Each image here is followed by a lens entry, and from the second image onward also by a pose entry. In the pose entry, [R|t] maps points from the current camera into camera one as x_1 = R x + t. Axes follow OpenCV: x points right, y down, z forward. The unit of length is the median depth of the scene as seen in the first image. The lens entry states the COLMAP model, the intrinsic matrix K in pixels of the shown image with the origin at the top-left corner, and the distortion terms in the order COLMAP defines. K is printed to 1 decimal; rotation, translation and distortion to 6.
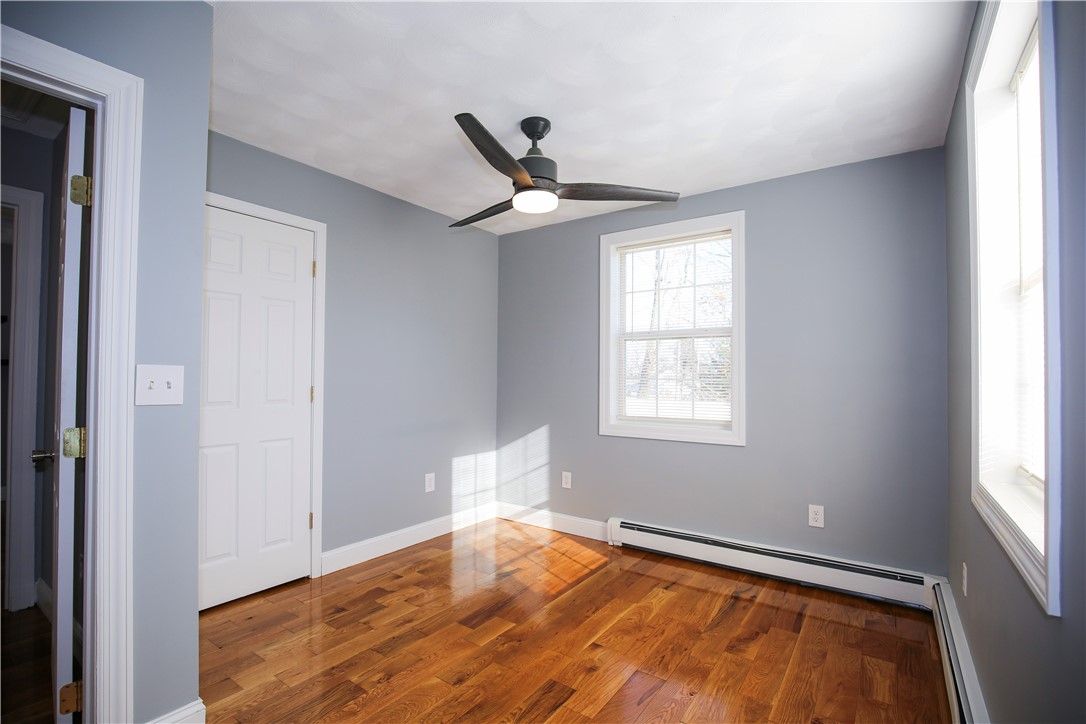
lens RADIAL K [[501.0, 0, 538.2], [0, 501.0, 367.6], [0, 0, 1]] dist [-0.033947, 0.008174]
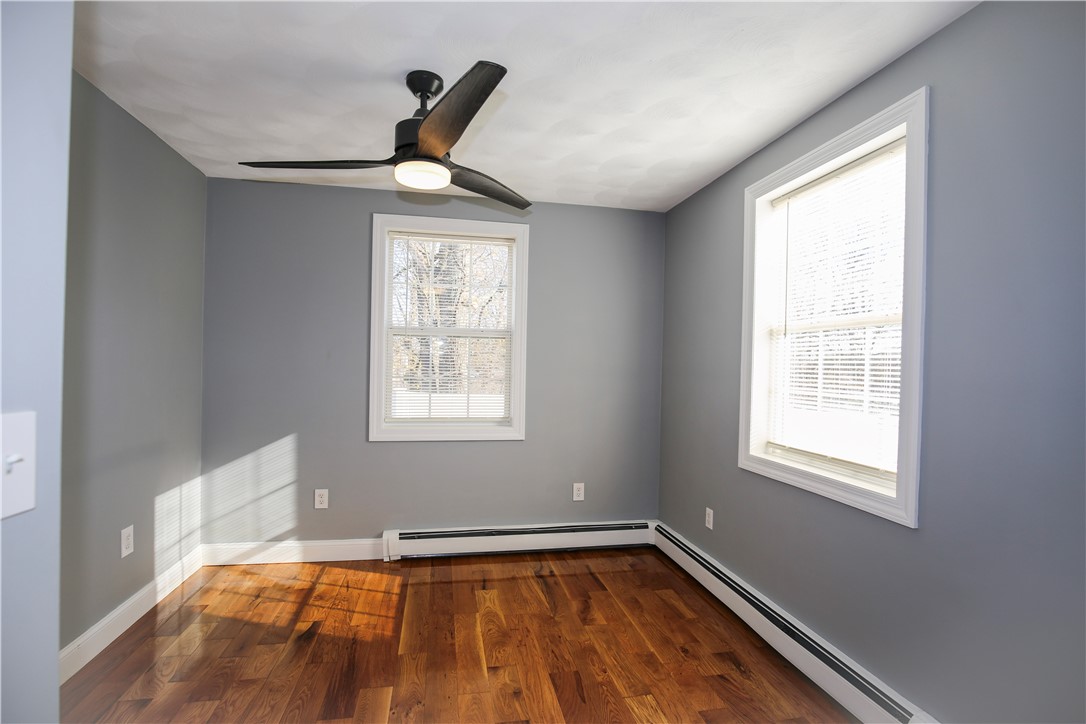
lens RADIAL K [[501.0, 0, 538.2], [0, 501.0, 367.6], [0, 0, 1]] dist [-0.033947, 0.008174]
pose [[0.688089, 0.000579, 0.725626, -0.406280], [-0.029191, 0.999212, 0.026884, -0.036605], [-0.725039, -0.039680, 0.687564, 0.241564]]
